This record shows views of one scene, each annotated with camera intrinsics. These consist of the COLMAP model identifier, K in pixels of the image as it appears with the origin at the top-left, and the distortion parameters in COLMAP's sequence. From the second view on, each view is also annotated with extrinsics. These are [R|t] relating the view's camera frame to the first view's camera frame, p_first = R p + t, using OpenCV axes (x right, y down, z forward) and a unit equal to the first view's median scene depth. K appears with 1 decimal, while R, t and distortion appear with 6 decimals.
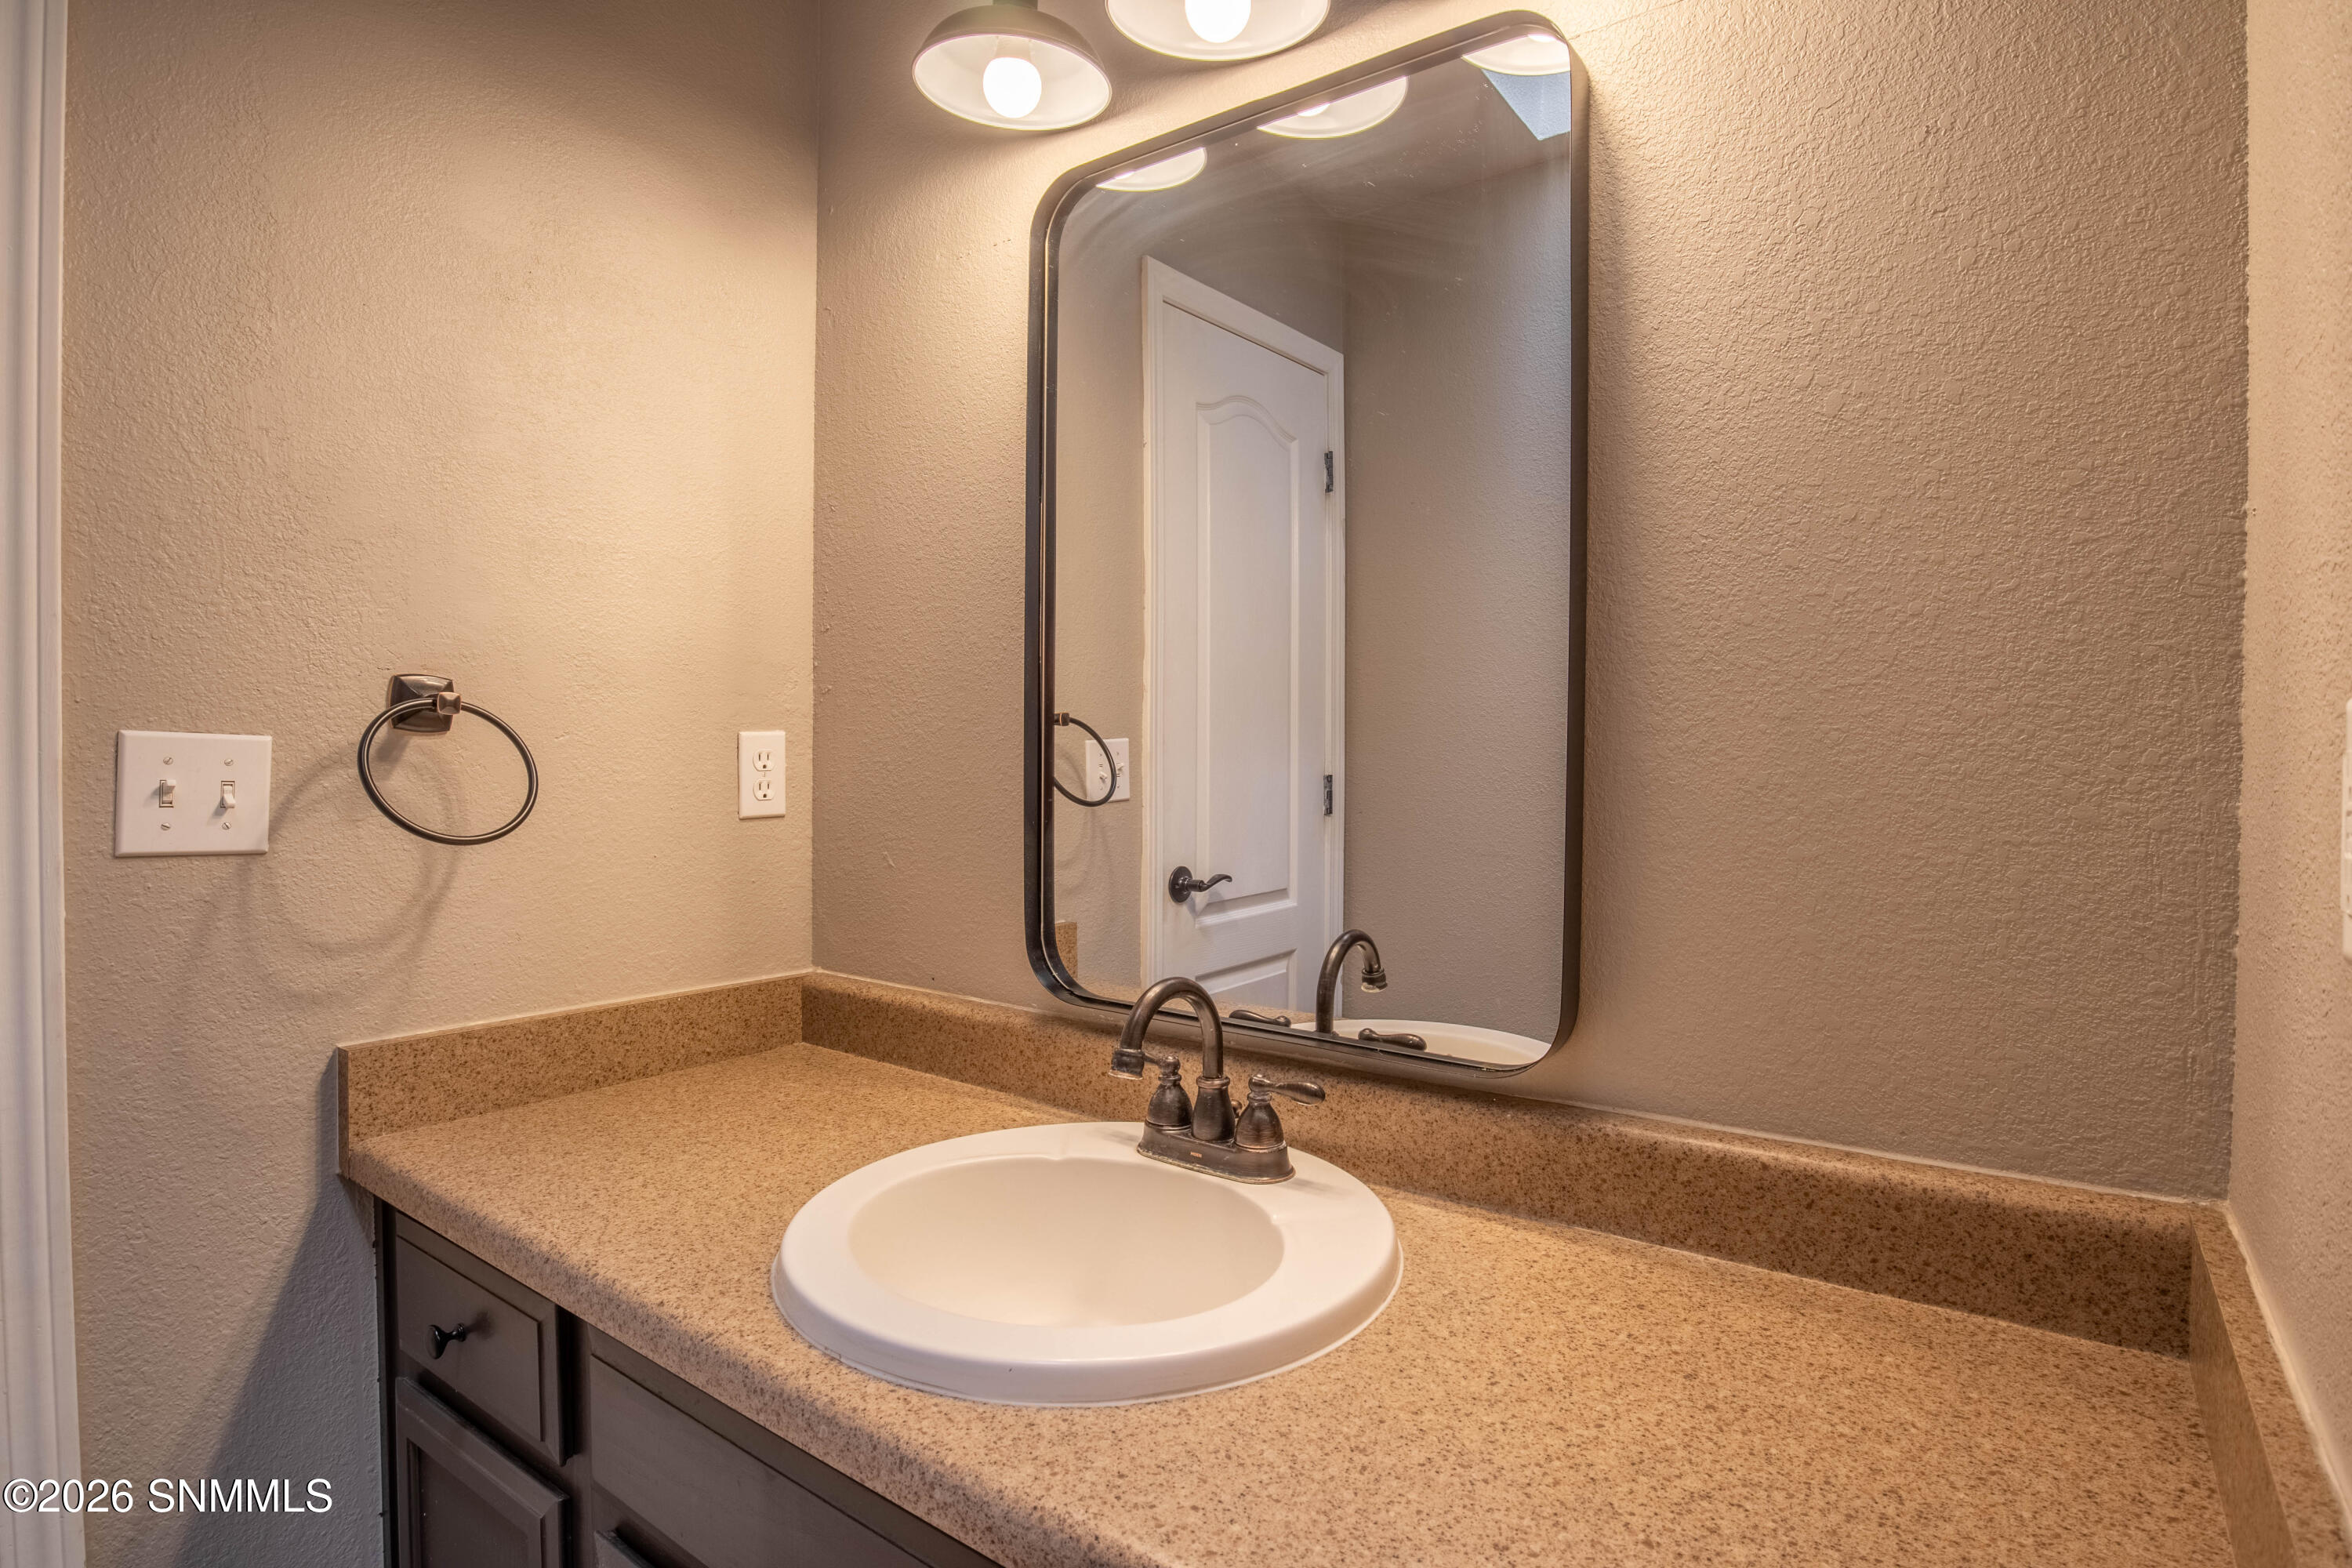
lens RADIAL K [[1186.7, 0, 1191.2], [0, 1186.7, 767.9], [0, 0, 1]] dist [-0.037248, 0.007148]
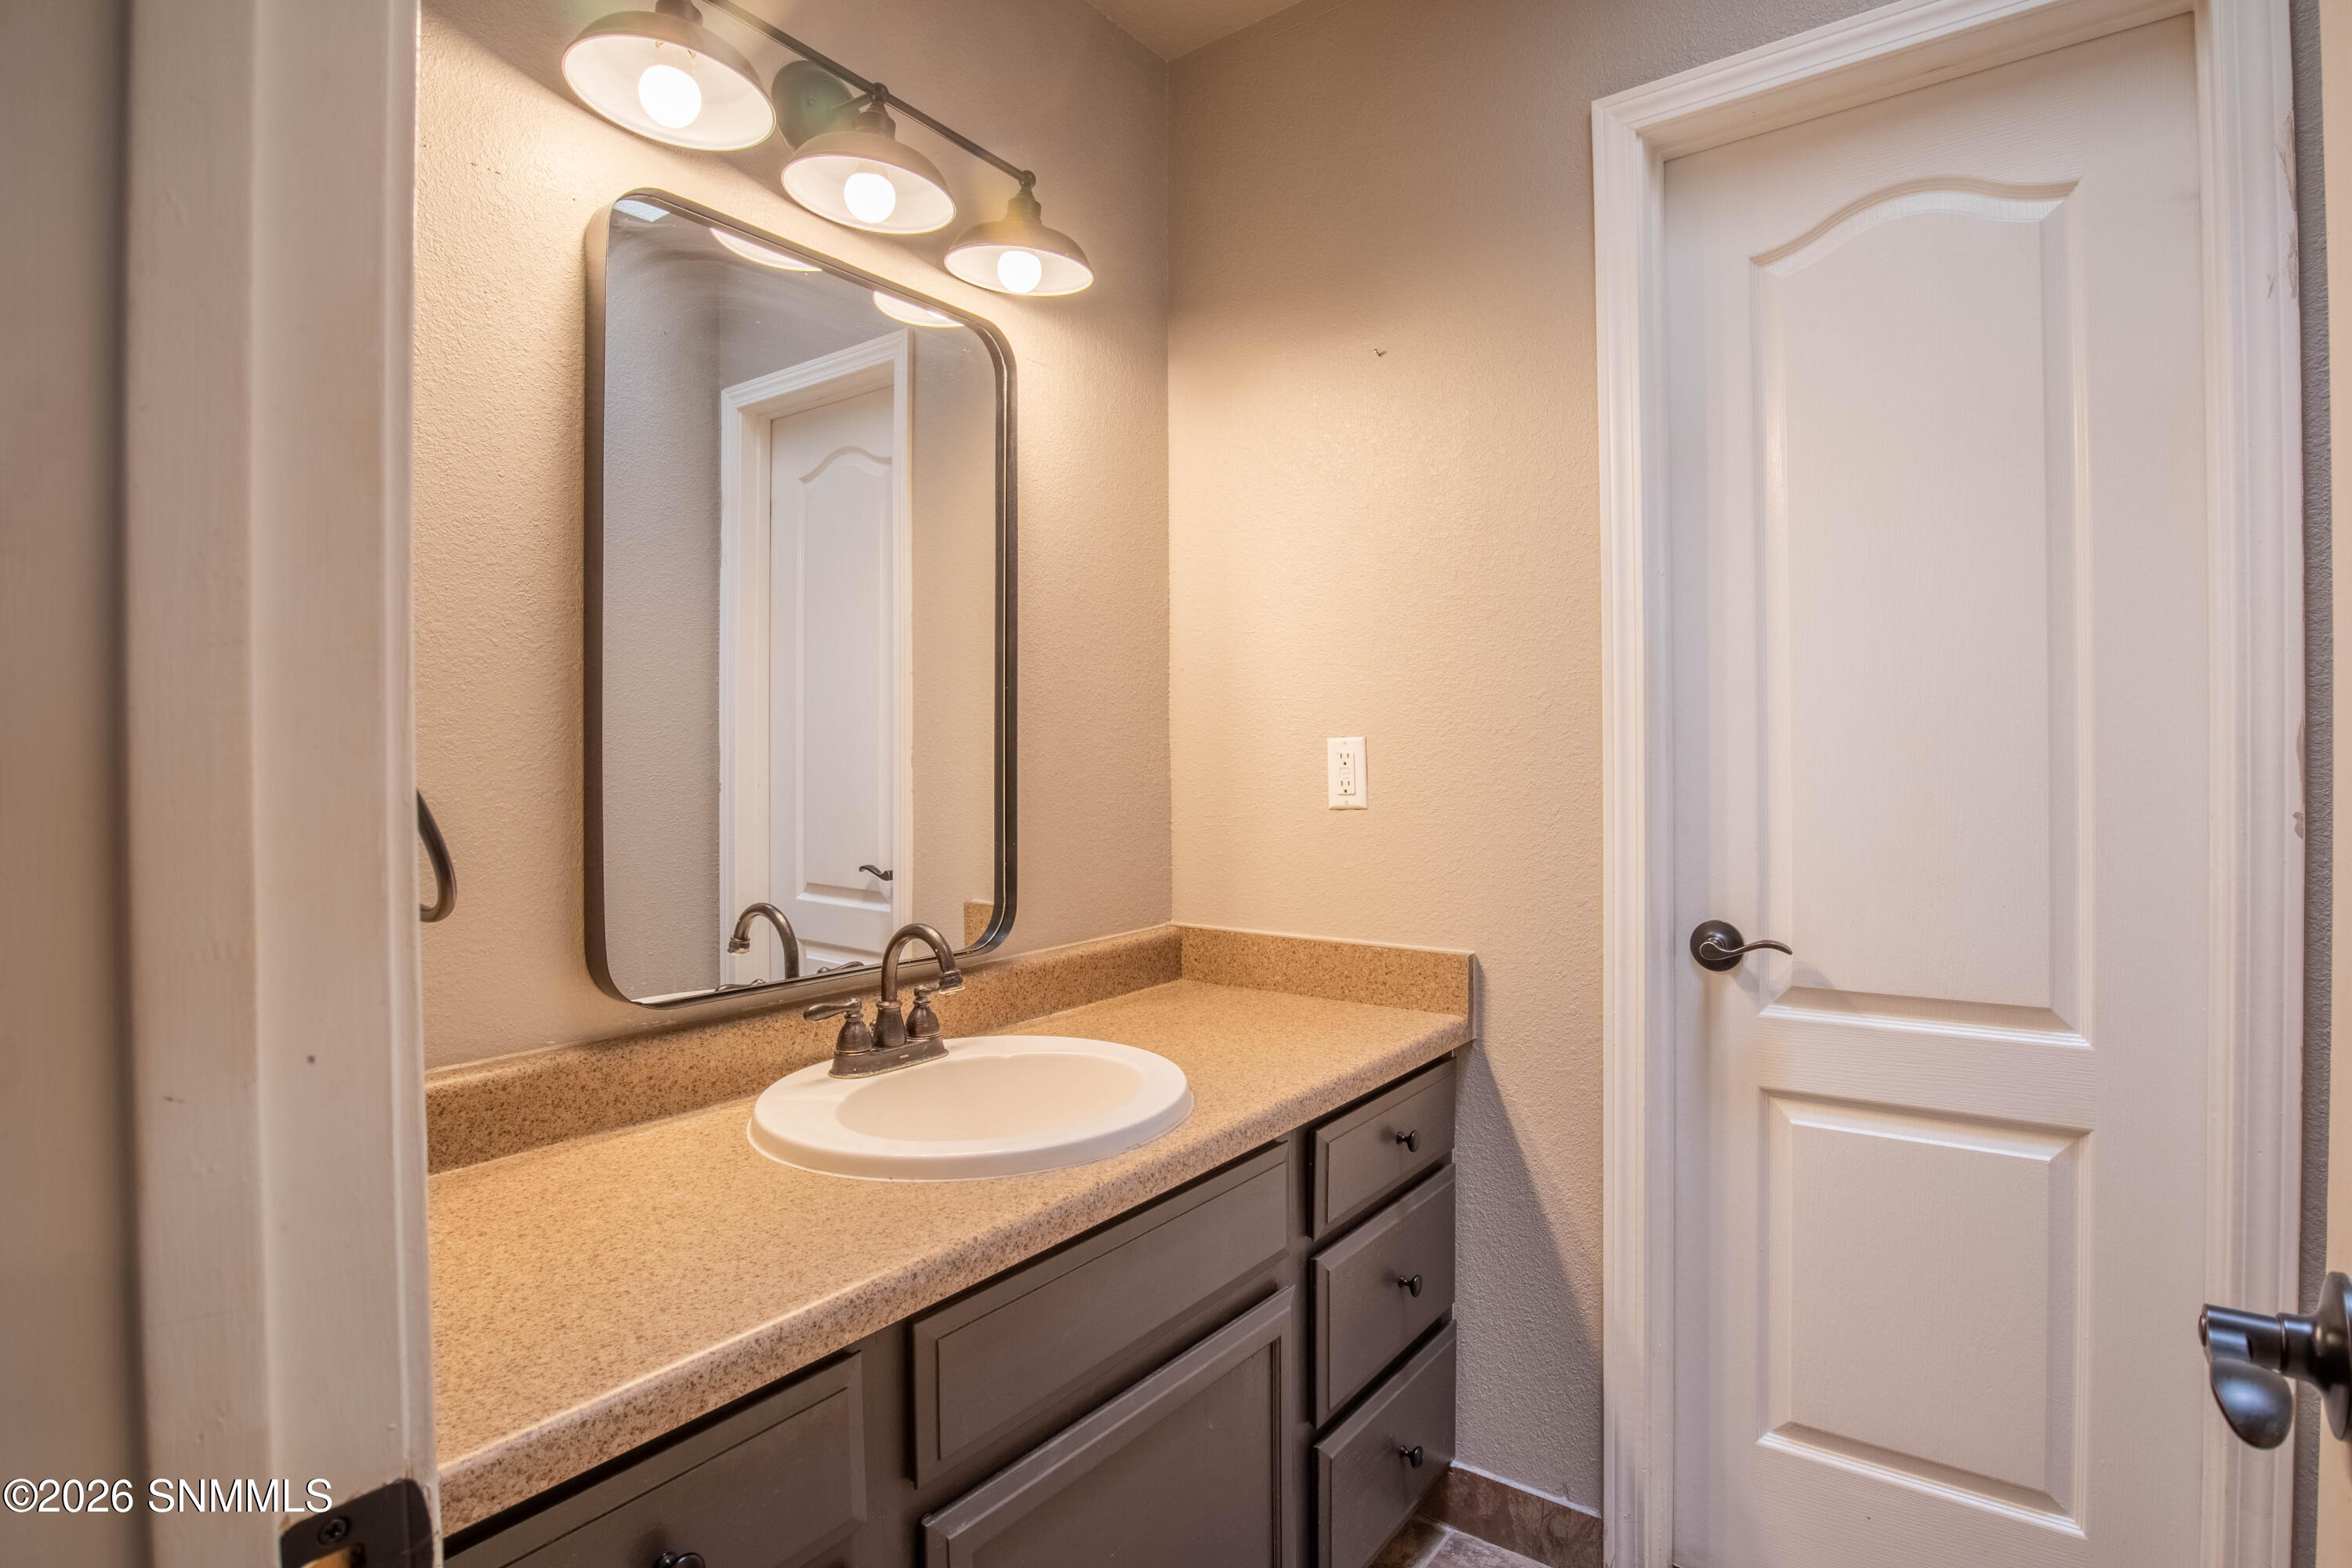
lens RADIAL K [[1186.7, 0, 1190.5], [0, 1186.7, 770.6], [0, 0, 1]] dist [-0.037248, 0.007148]
pose [[0.017101, -0.018270, 0.999687, -1.486582], [0.022880, 0.999578, 0.017877, -0.020464], [-0.999592, 0.022567, 0.017512, 0.710292]]
